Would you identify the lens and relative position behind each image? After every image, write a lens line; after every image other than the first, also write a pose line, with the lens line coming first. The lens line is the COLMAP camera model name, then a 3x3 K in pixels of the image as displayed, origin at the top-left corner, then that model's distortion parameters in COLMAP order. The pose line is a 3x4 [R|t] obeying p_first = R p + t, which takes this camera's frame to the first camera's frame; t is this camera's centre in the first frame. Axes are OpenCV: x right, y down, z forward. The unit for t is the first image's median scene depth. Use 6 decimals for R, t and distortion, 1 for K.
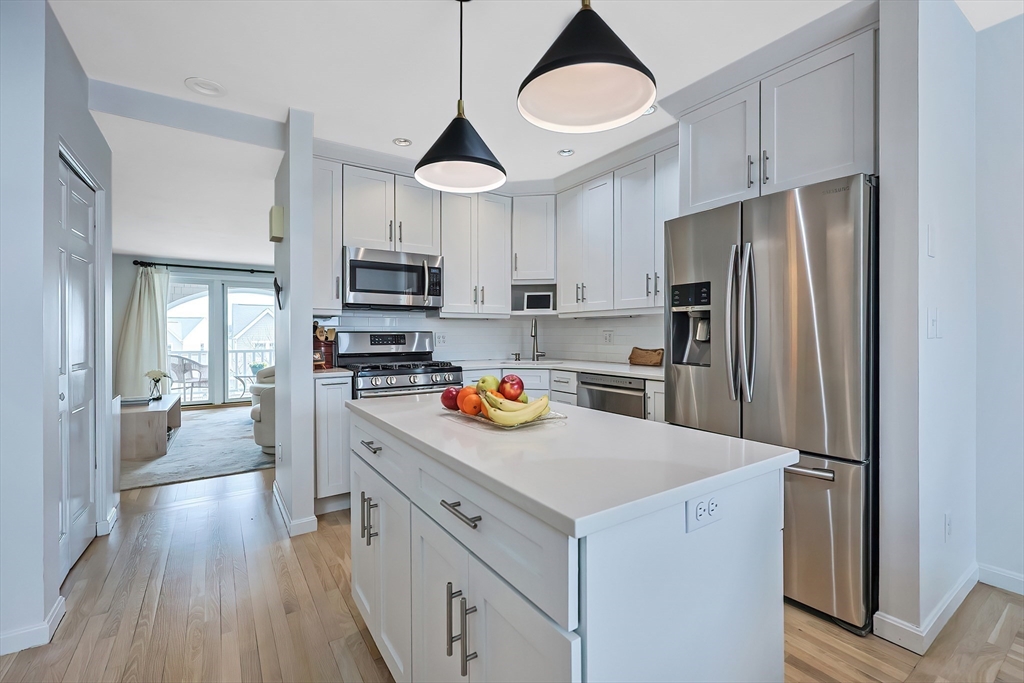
lens RADIAL K [[438.7, 0, 508.0], [0, 438.7, 337.4], [0, 0, 1]] dist [-0.005298, -0.000055]
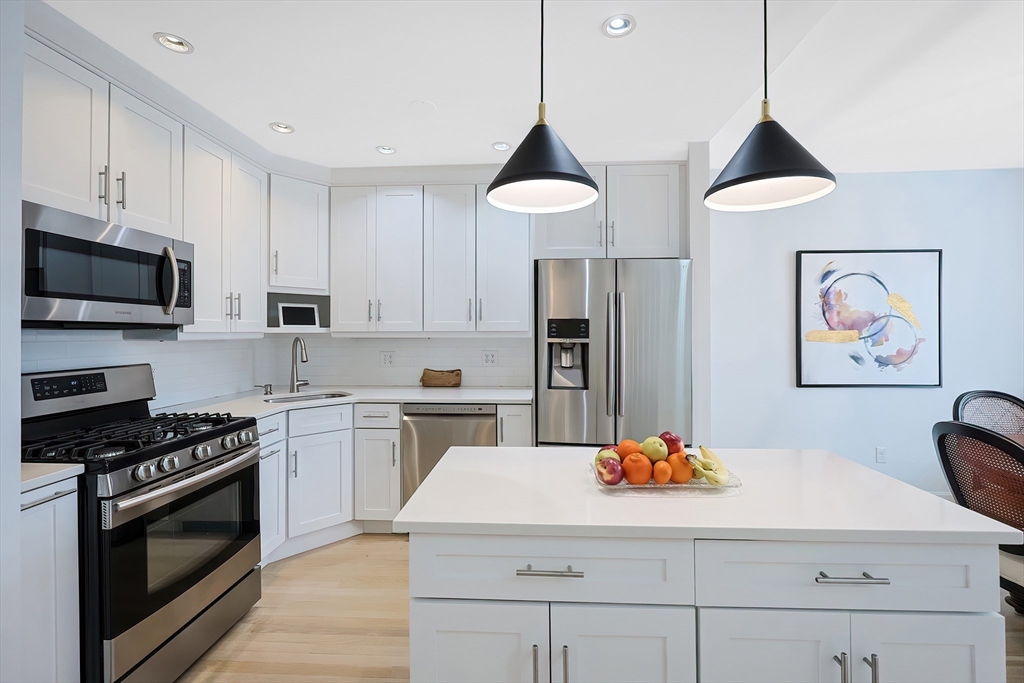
lens RADIAL K [[438.7, 0, 510.9], [0, 438.7, 331.3], [0, 0, 1]] dist [-0.005298, -0.000055]
pose [[0.598286, 0.000819, 0.801282, -0.378582], [0.009266, 0.999926, -0.007940, -0.051318], [-0.801229, 0.012175, 0.598234, 0.268324]]
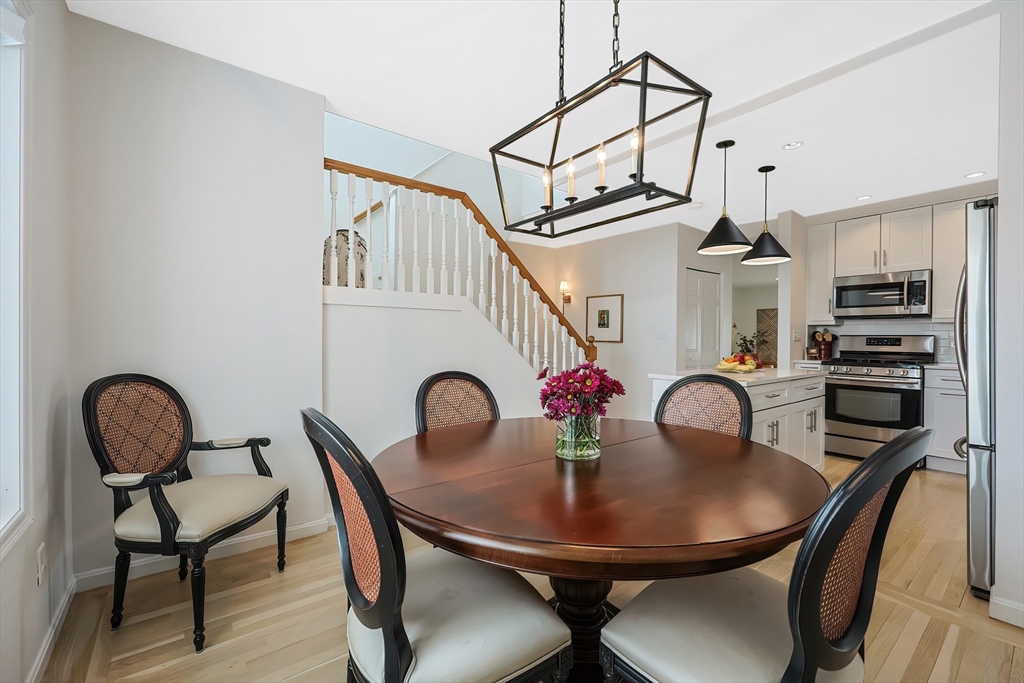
lens RADIAL K [[438.7, 0, 515.8], [0, 438.7, 339.3], [0, 0, 1]] dist [-0.005298, -0.000055]
pose [[0.068672, 0.001993, -0.997637, 0.930712], [-0.023395, 0.999726, 0.000387, 0.022859], [0.997365, 0.023313, 0.068700, -0.159410]]
